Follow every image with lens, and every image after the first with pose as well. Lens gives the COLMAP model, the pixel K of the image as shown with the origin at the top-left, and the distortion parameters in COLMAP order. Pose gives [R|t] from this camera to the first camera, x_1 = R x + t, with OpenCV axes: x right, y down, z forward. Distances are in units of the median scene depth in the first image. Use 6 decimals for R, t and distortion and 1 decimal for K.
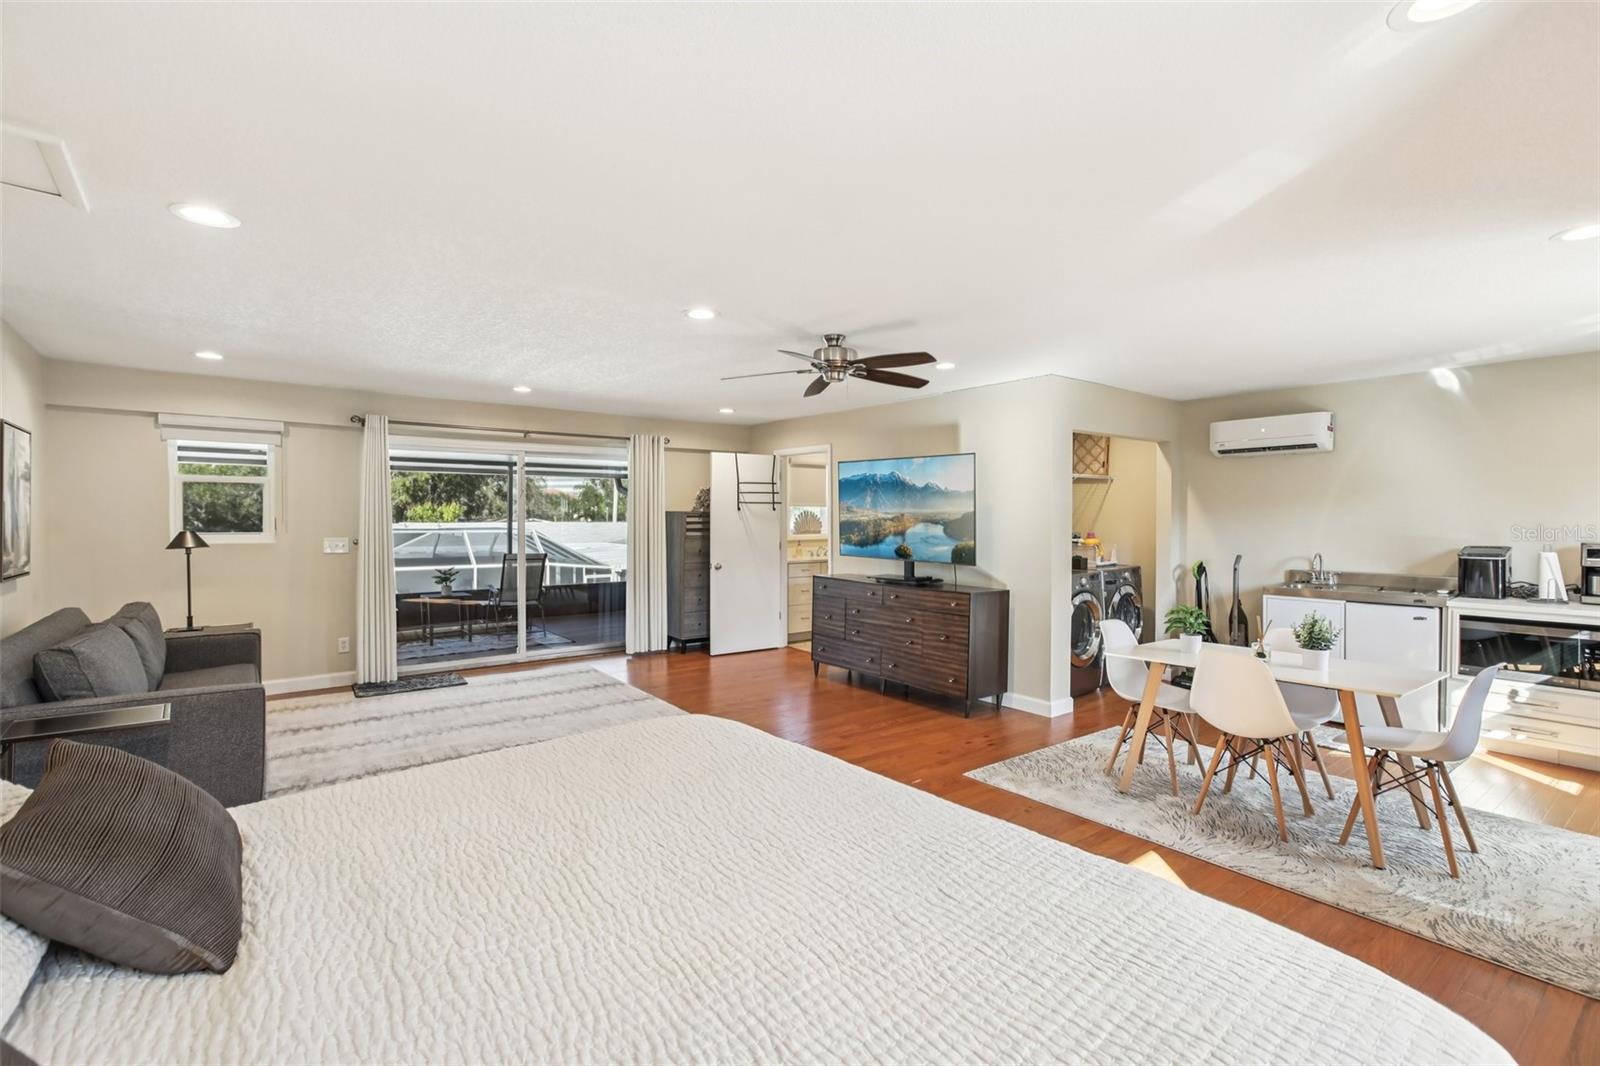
lens RADIAL K [[737.1, 0, 797.9], [0, 737.1, 529.3], [0, 0, 1]] dist [0.005230, 0.003207]
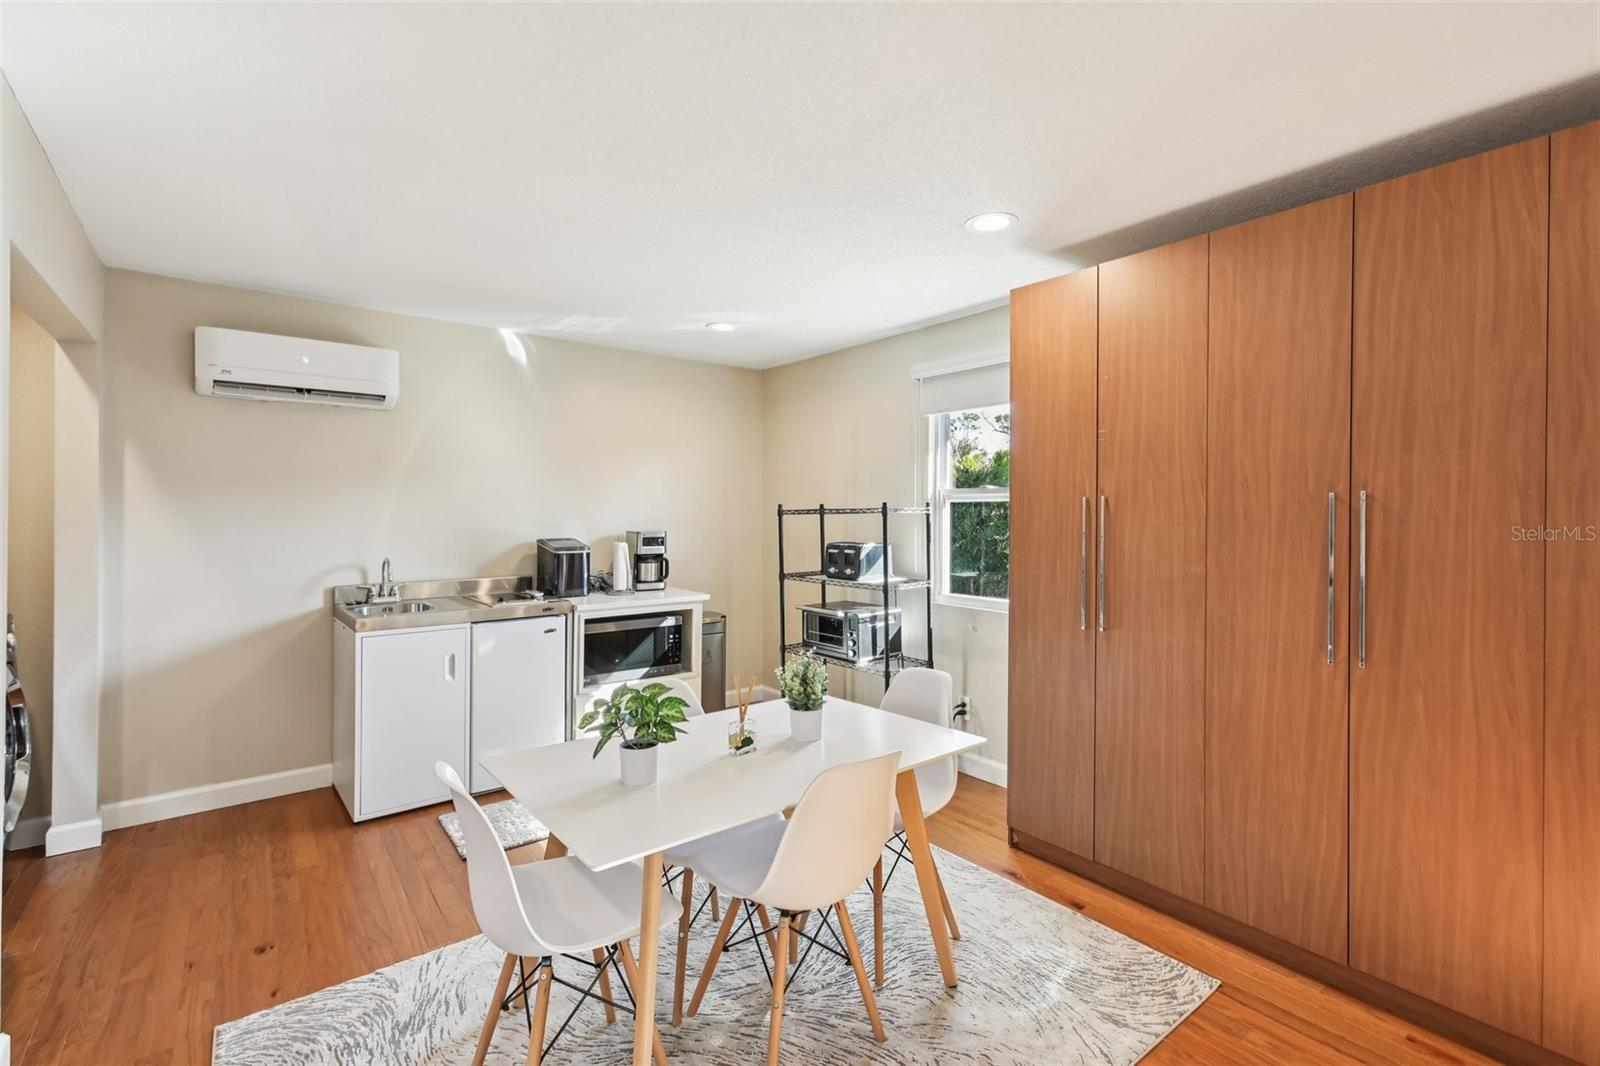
lens RADIAL K [[737.1, 0, 798.0], [0, 737.1, 515.7], [0, 0, 1]] dist [0.005230, 0.003207]
pose [[0.013617, -0.005640, 0.999891, 0.029612], [0.009282, 0.999942, 0.005514, -0.006636], [-0.999864, 0.009206, 0.013668, 0.640744]]
